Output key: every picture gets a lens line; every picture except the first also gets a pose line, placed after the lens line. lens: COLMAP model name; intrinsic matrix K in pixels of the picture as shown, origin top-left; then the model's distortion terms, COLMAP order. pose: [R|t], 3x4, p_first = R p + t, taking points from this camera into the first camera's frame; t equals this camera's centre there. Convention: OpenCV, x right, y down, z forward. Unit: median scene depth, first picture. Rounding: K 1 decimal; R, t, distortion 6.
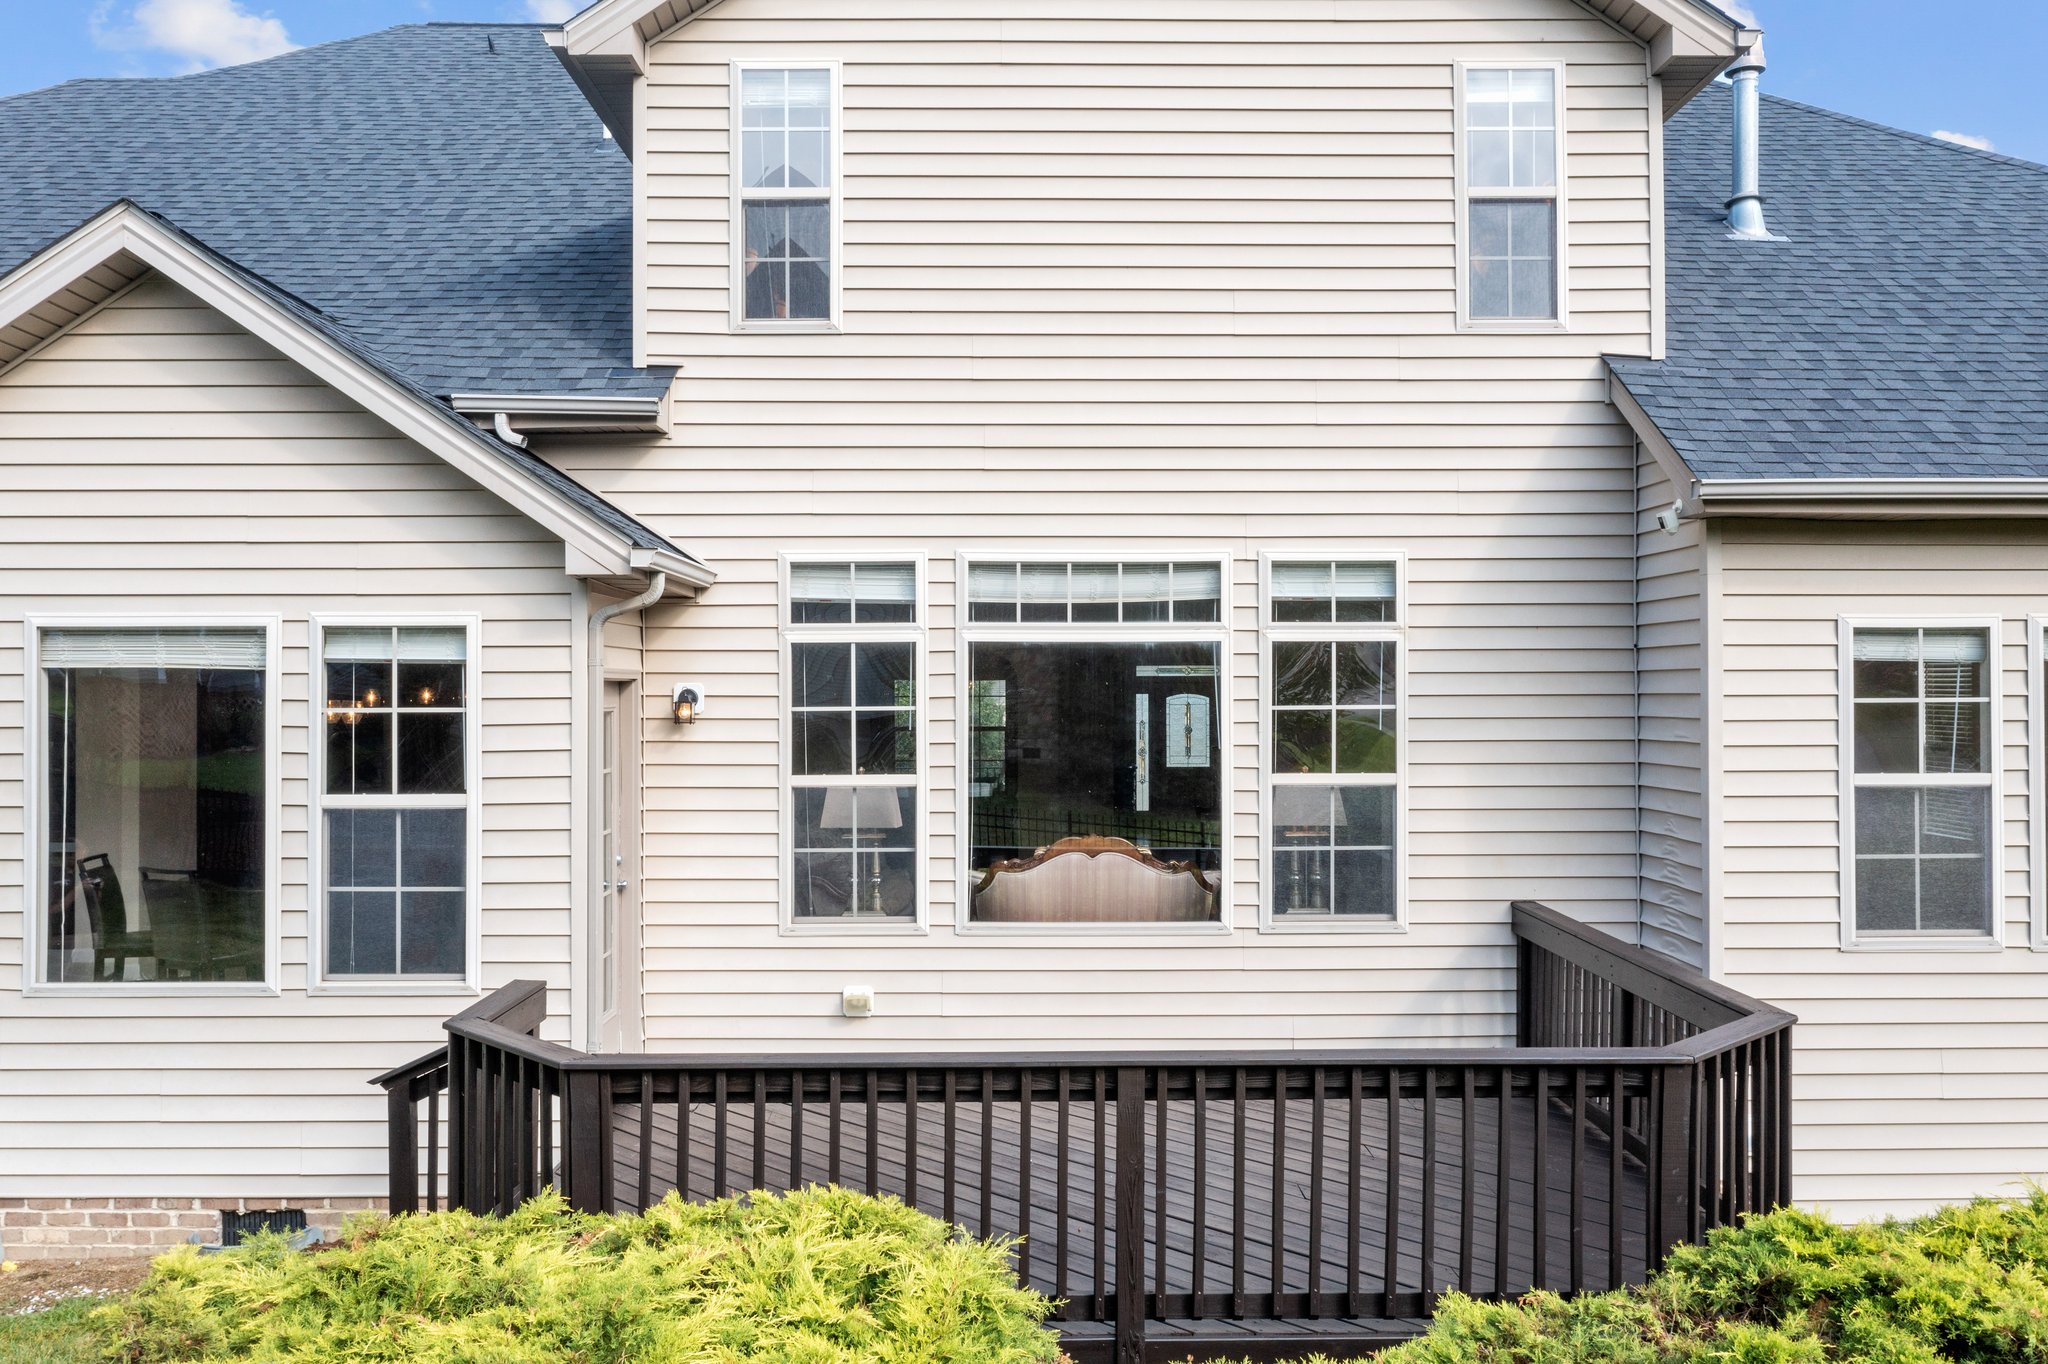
lens RADIAL K [[1612.0, 0, 1024.0], [0, 1612.0, 682.0], [0, 0, 1]] dist [-0.005455, -0.000138]
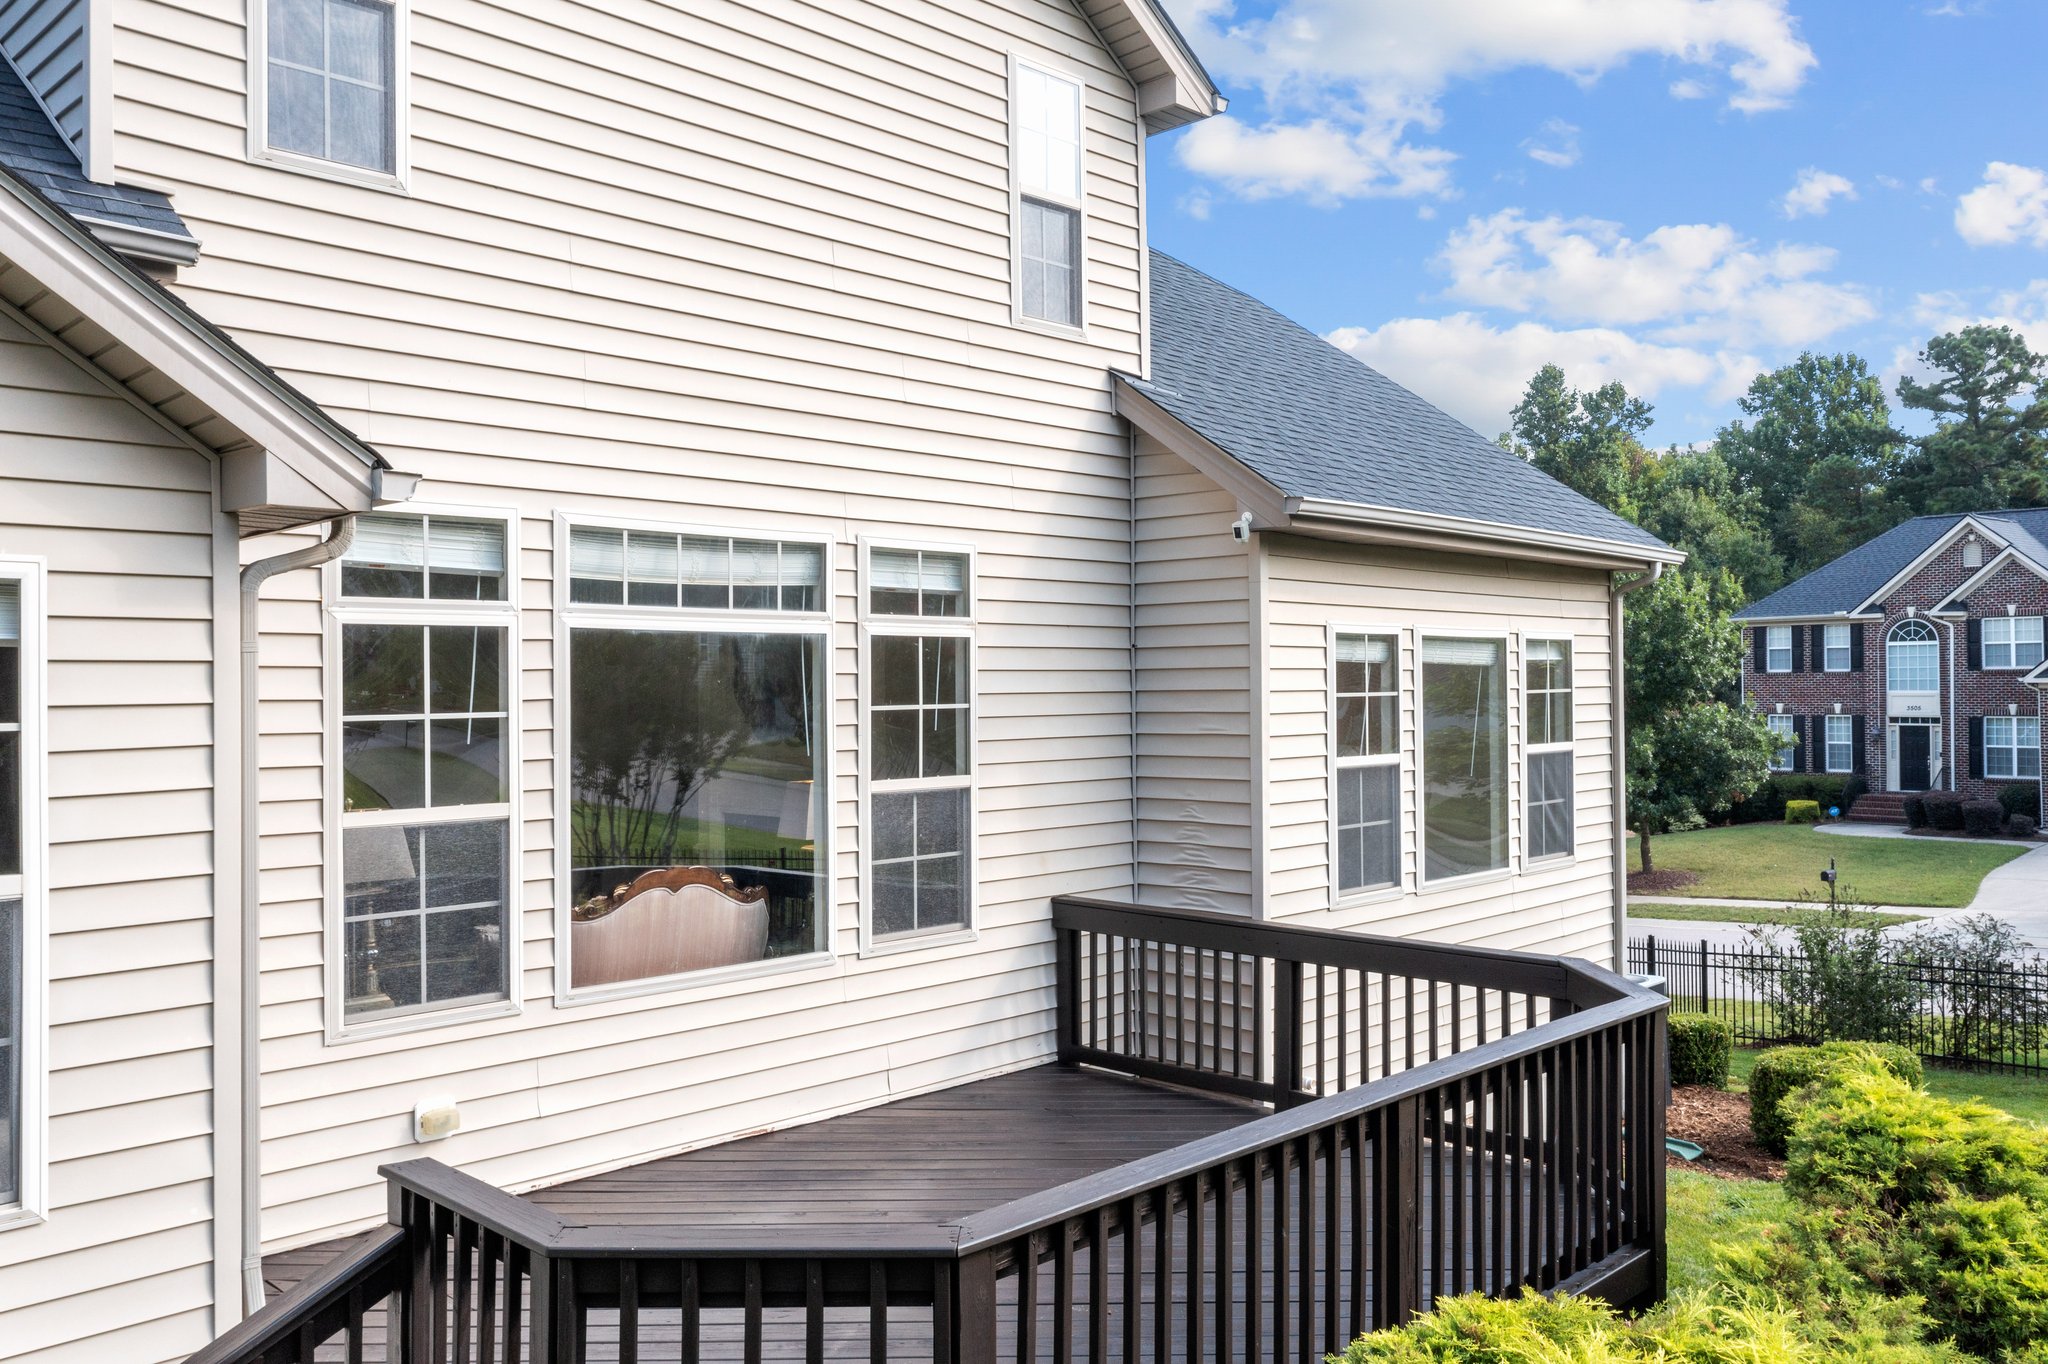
lens RADIAL K [[1620.5, 0, 1024.0], [0, 1620.5, 682.0], [0, 0, 1]] dist [-0.000210, 0.005700]
pose [[0.709257, -0.000846, 0.704949, -0.428258], [0.002486, 0.999996, -0.001301, 0.002543], [-0.704945, 0.002675, 0.709256, 0.291950]]
